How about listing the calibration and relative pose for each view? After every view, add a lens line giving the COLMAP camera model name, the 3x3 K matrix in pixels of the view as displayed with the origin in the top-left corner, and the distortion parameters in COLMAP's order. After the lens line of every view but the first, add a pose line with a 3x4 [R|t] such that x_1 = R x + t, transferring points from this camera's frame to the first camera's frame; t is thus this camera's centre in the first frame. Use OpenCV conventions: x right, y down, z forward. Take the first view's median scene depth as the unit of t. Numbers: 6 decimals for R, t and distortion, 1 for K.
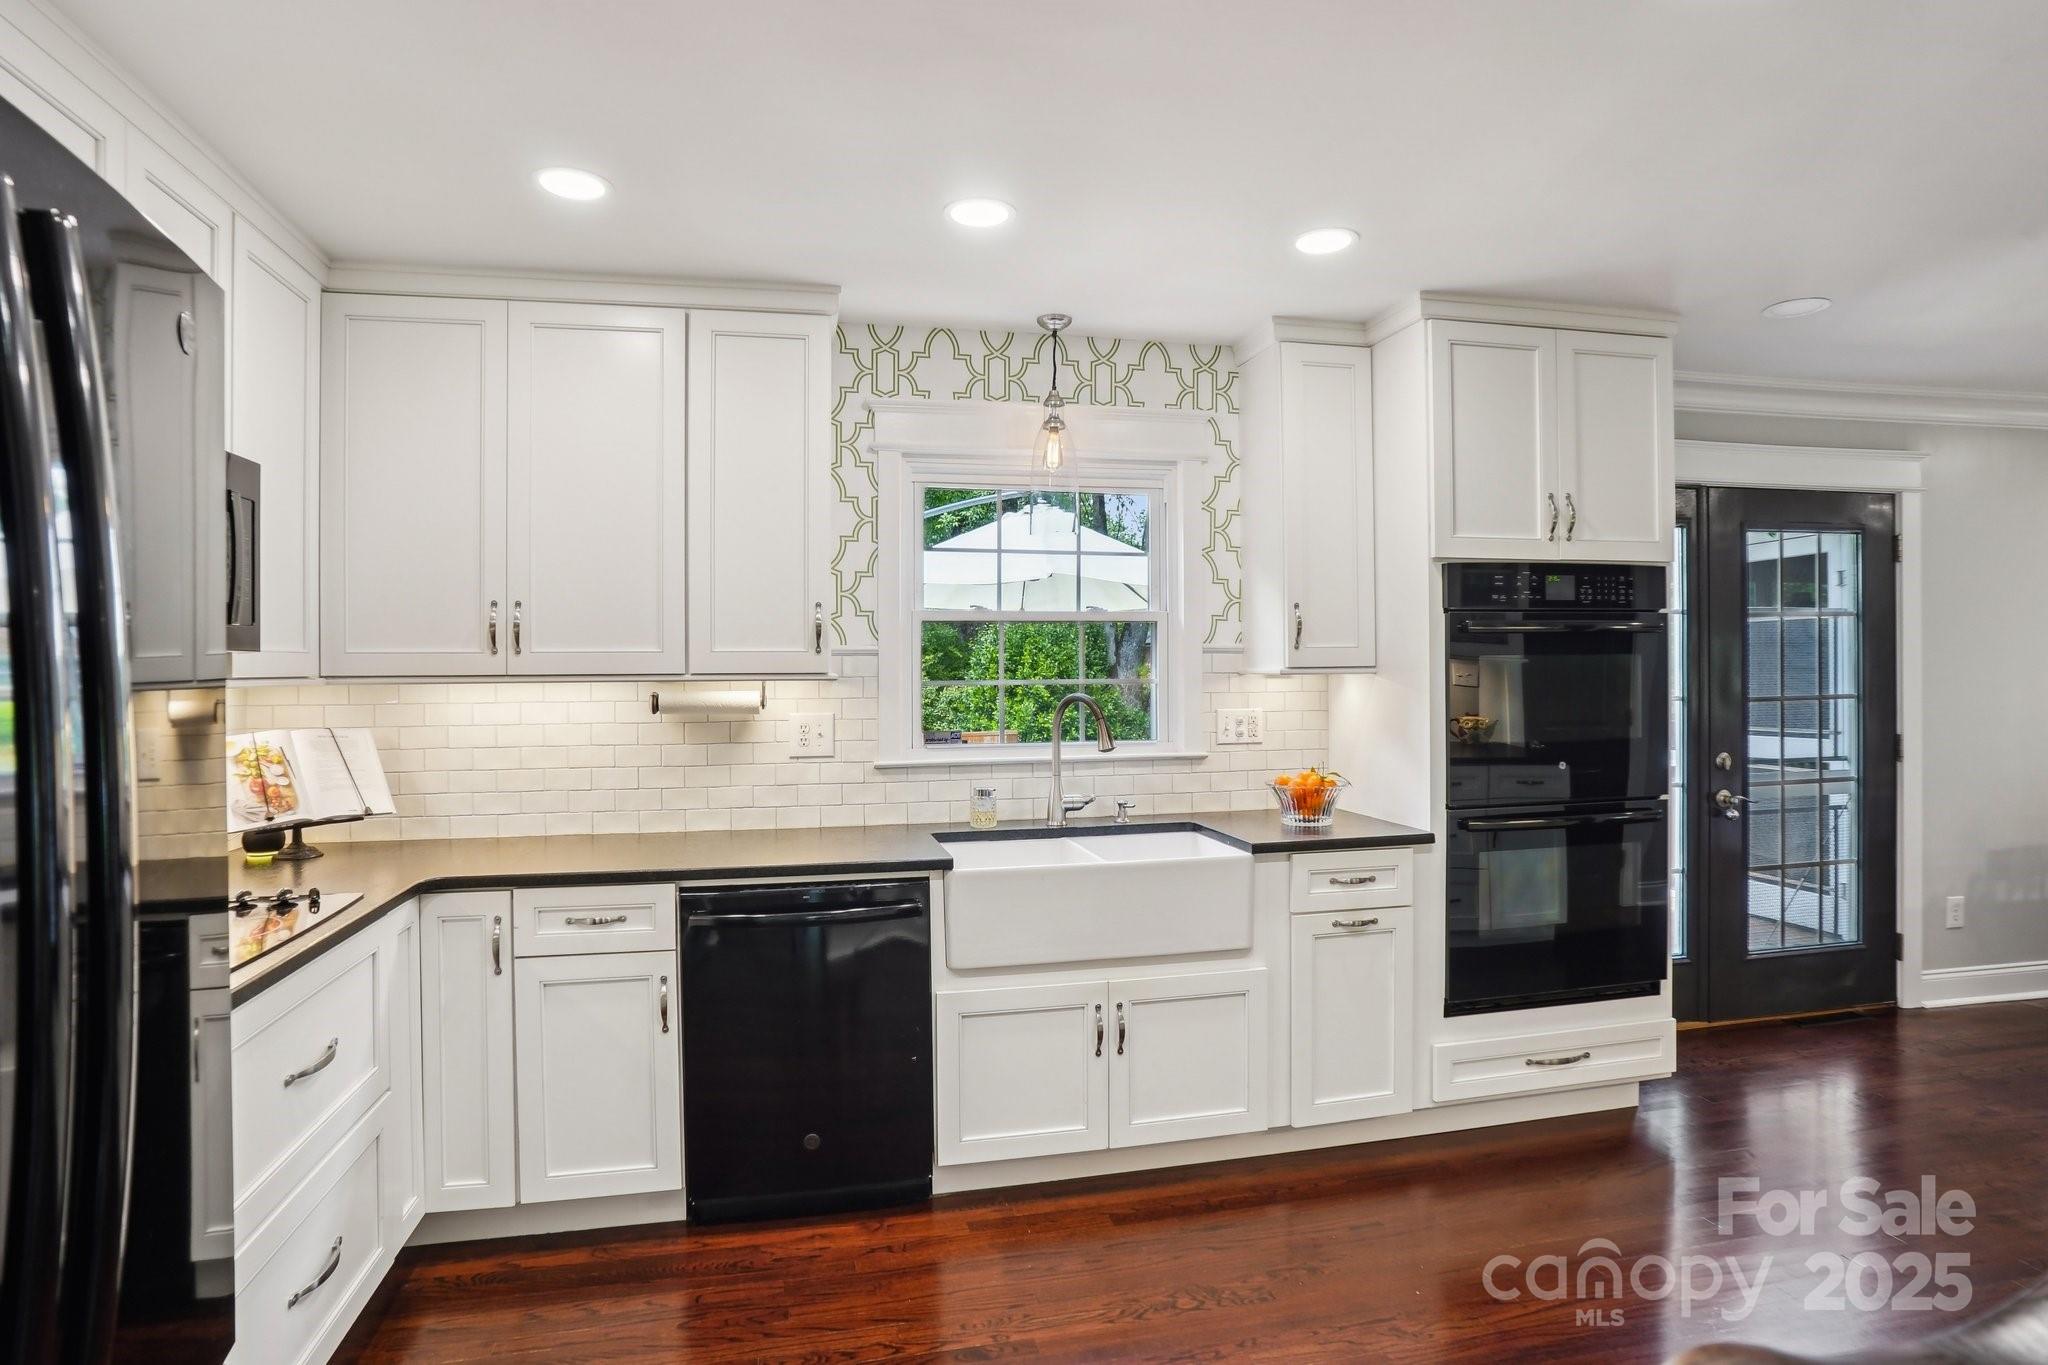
lens RADIAL K [[1104.8, 0, 1018.1], [0, 1104.8, 680.2], [0, 0, 1]] dist [-0.042871, 0.014668]
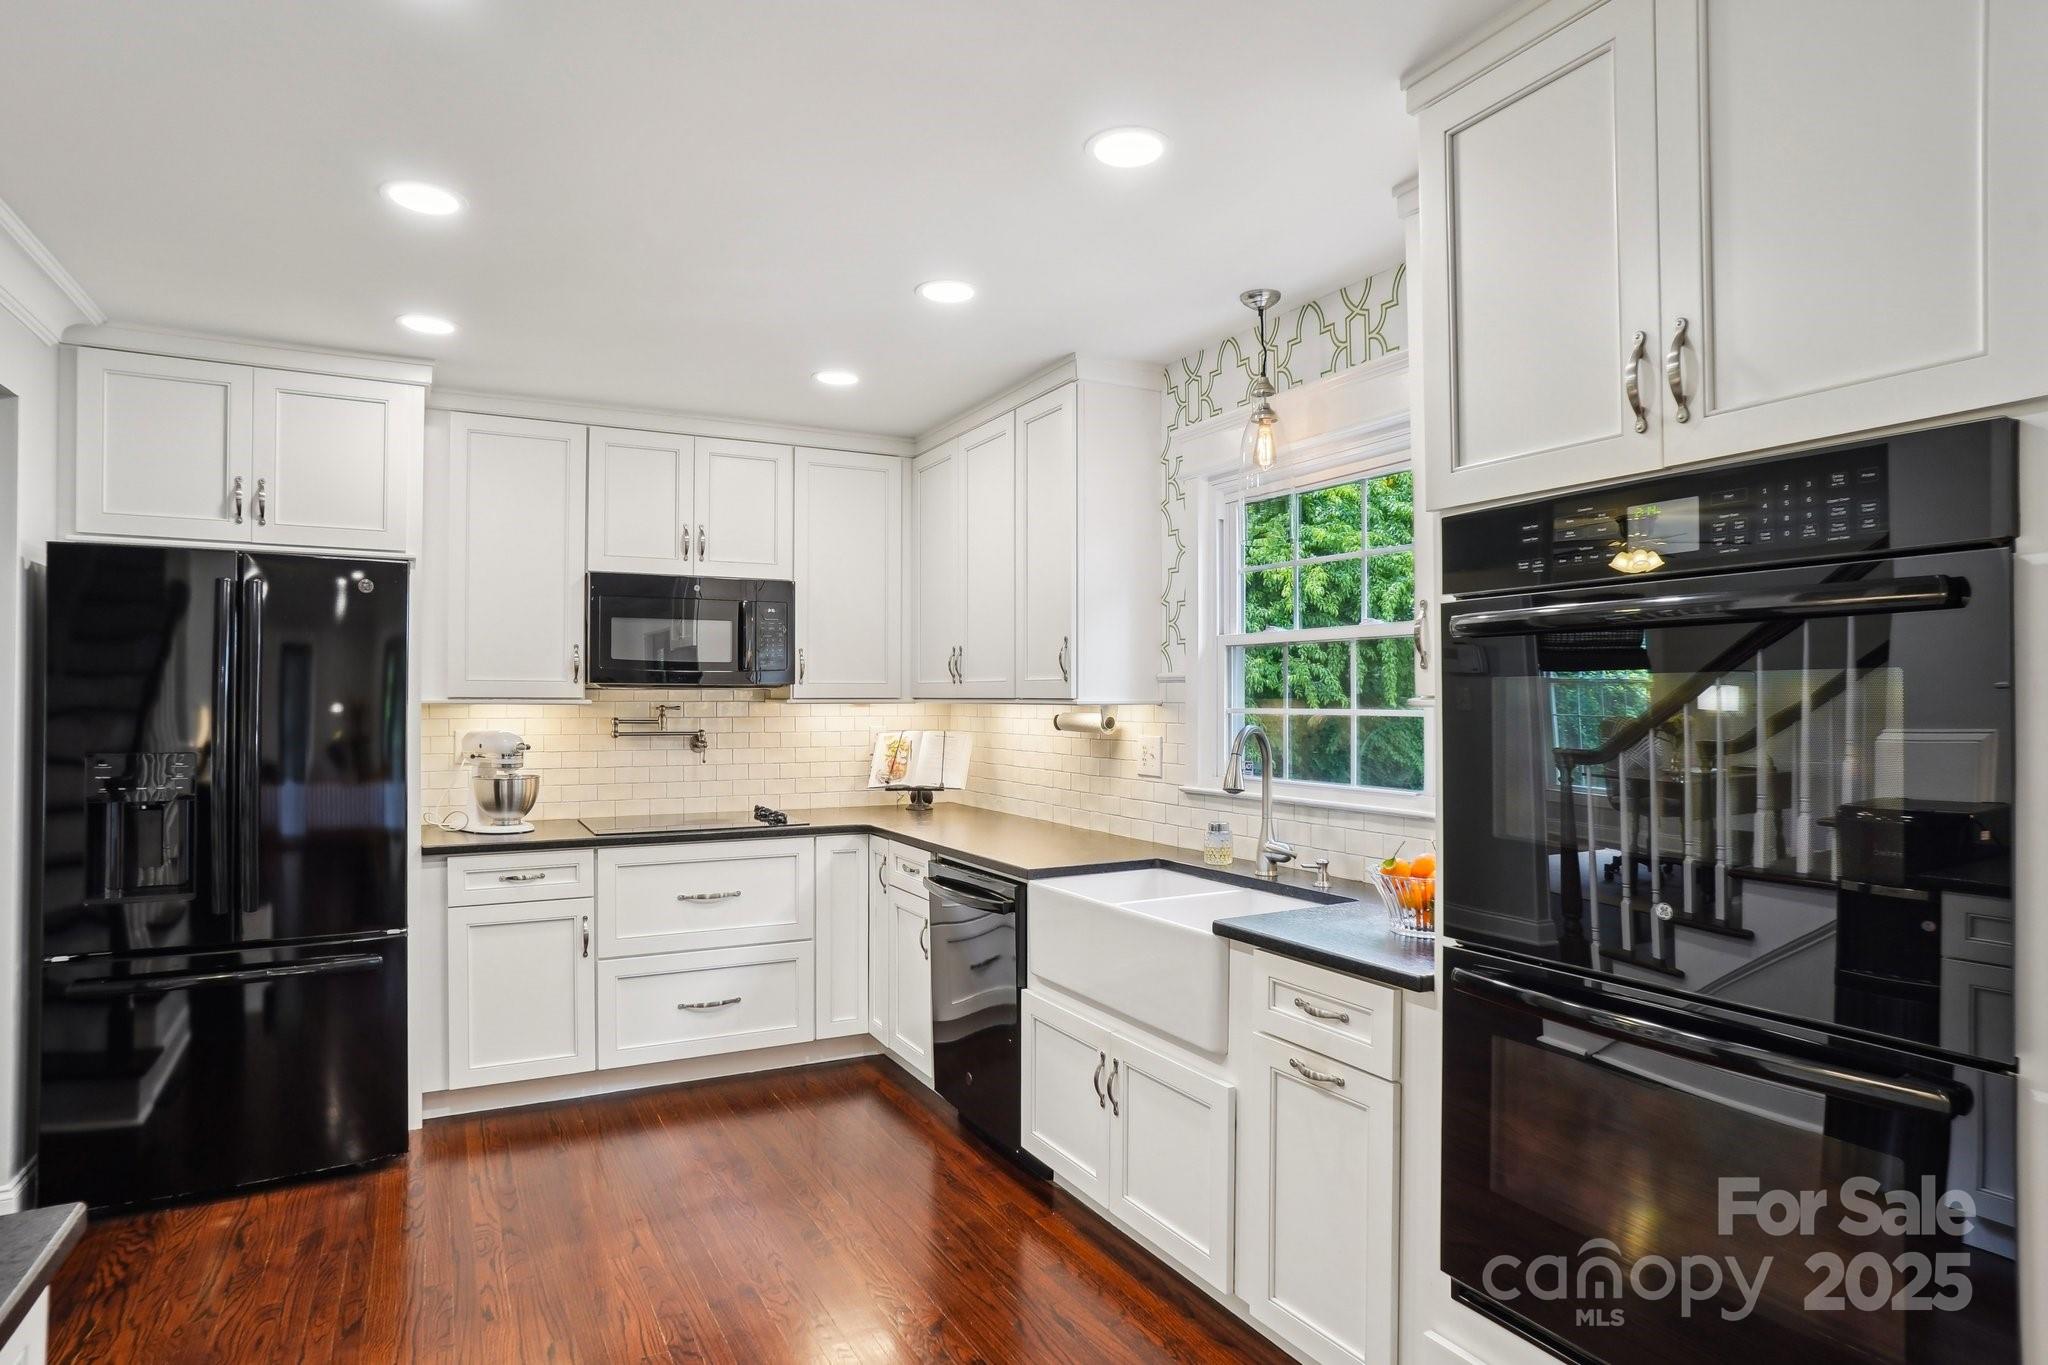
lens RADIAL K [[1104.8, 0, 987.0], [0, 1104.8, 700.2], [0, 0, 1]] dist [-0.042871, 0.014668]
pose [[0.256037, 0.009496, -0.966620, 0.863241], [-0.010079, 0.999924, 0.007154, -0.011671], [0.966615, 0.007911, 0.256113, 0.597168]]
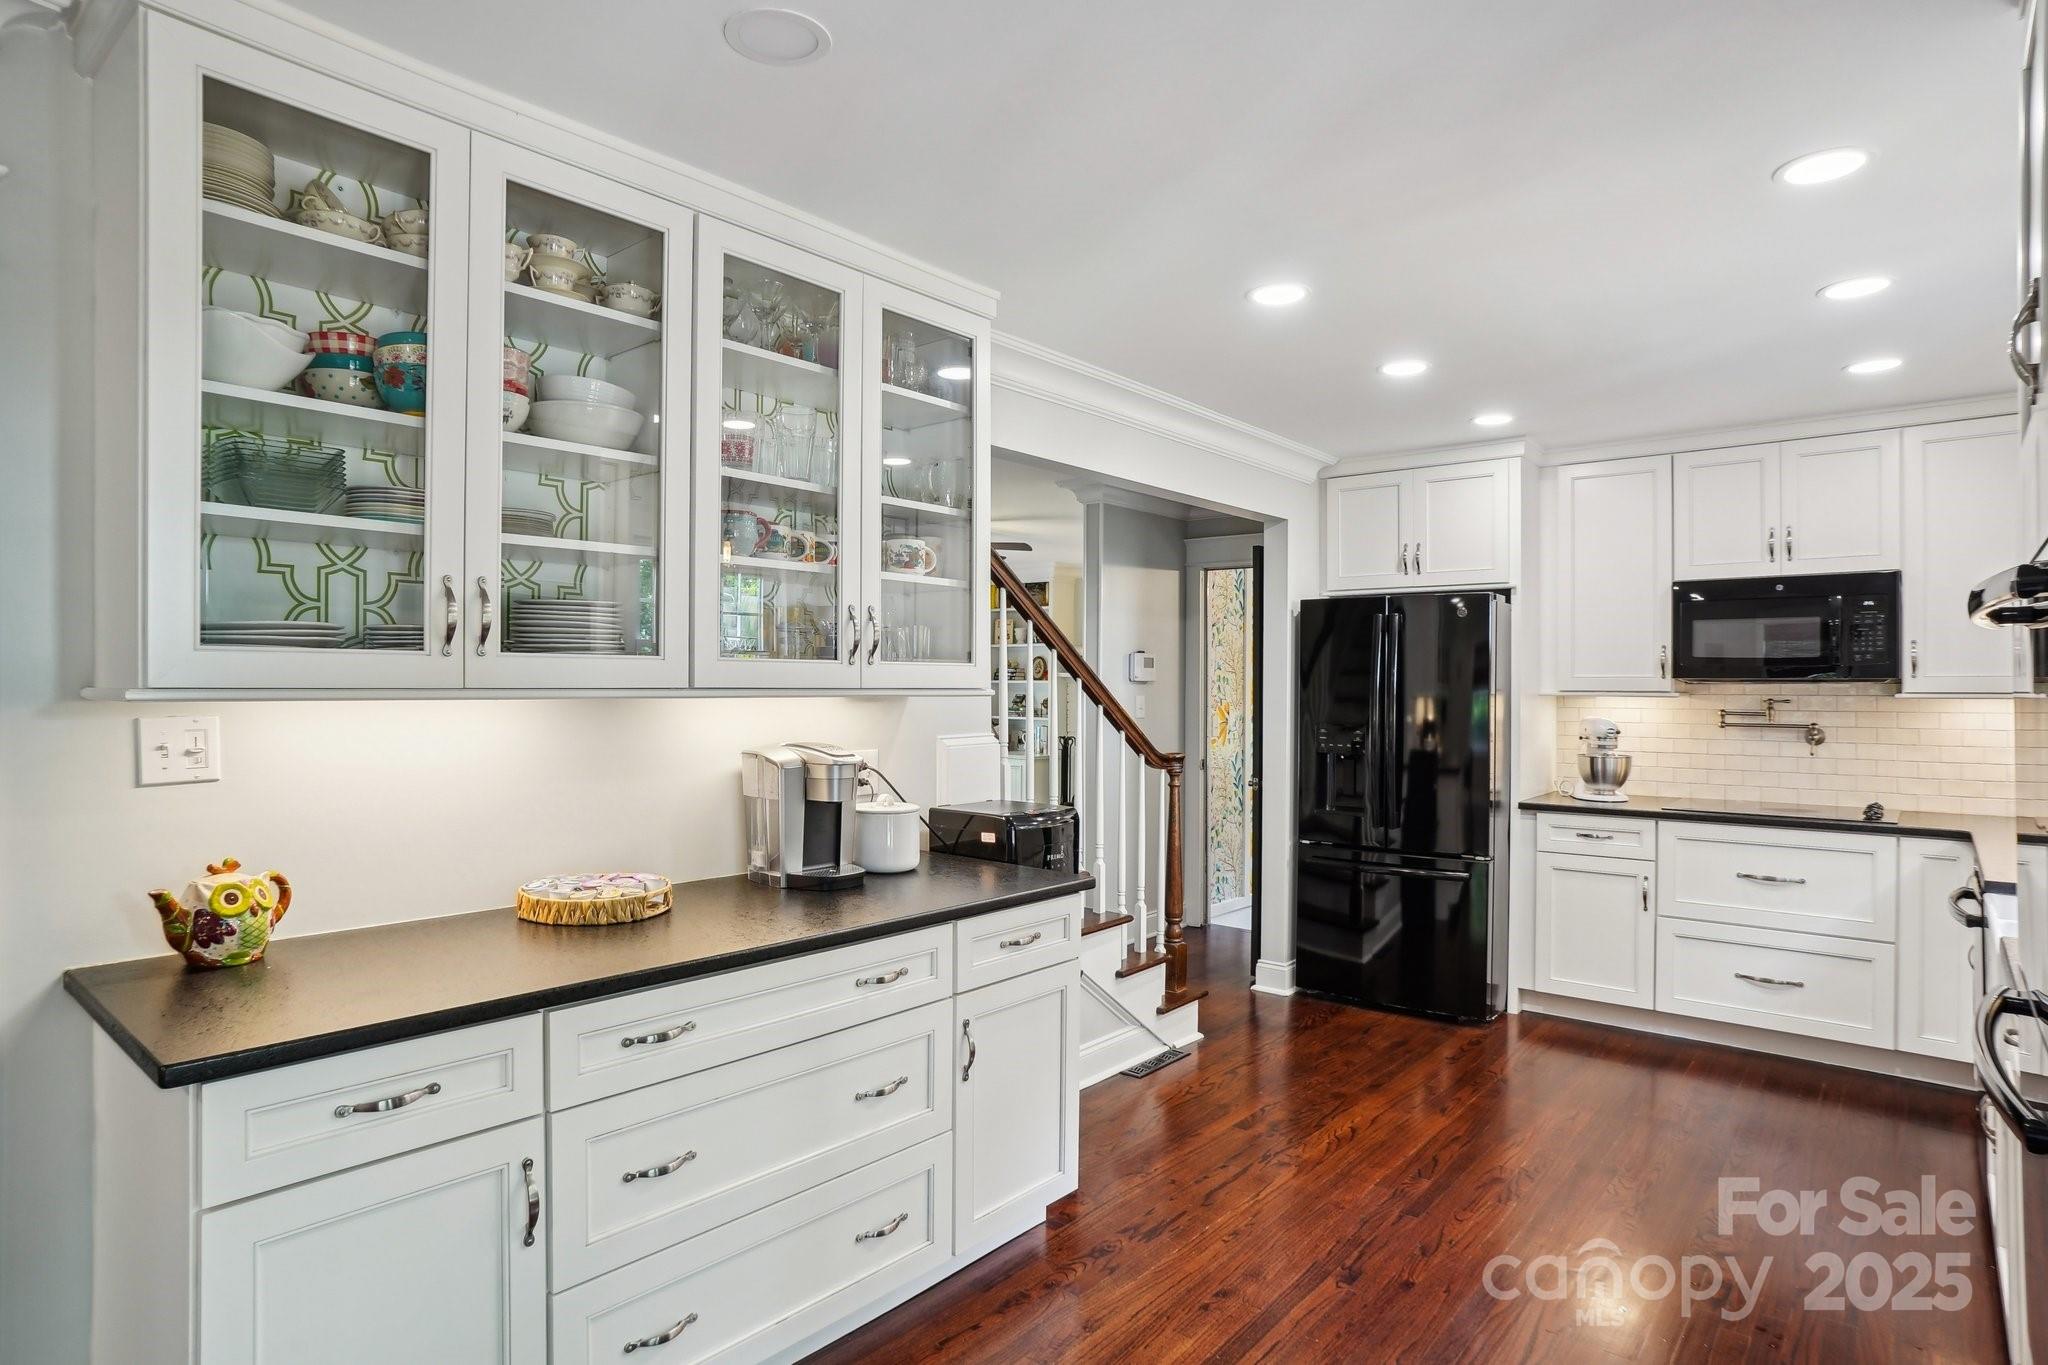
lens RADIAL K [[1104.8, 0, 1025.9], [0, 1104.8, 684.8], [0, 0, 1]] dist [-0.042871, 0.014668]
pose [[-0.795185, 0.001872, -0.606364, 1.068608], [-0.003273, 0.999967, 0.007379, -0.016825], [0.606358, 0.007853, -0.795153, 1.082763]]
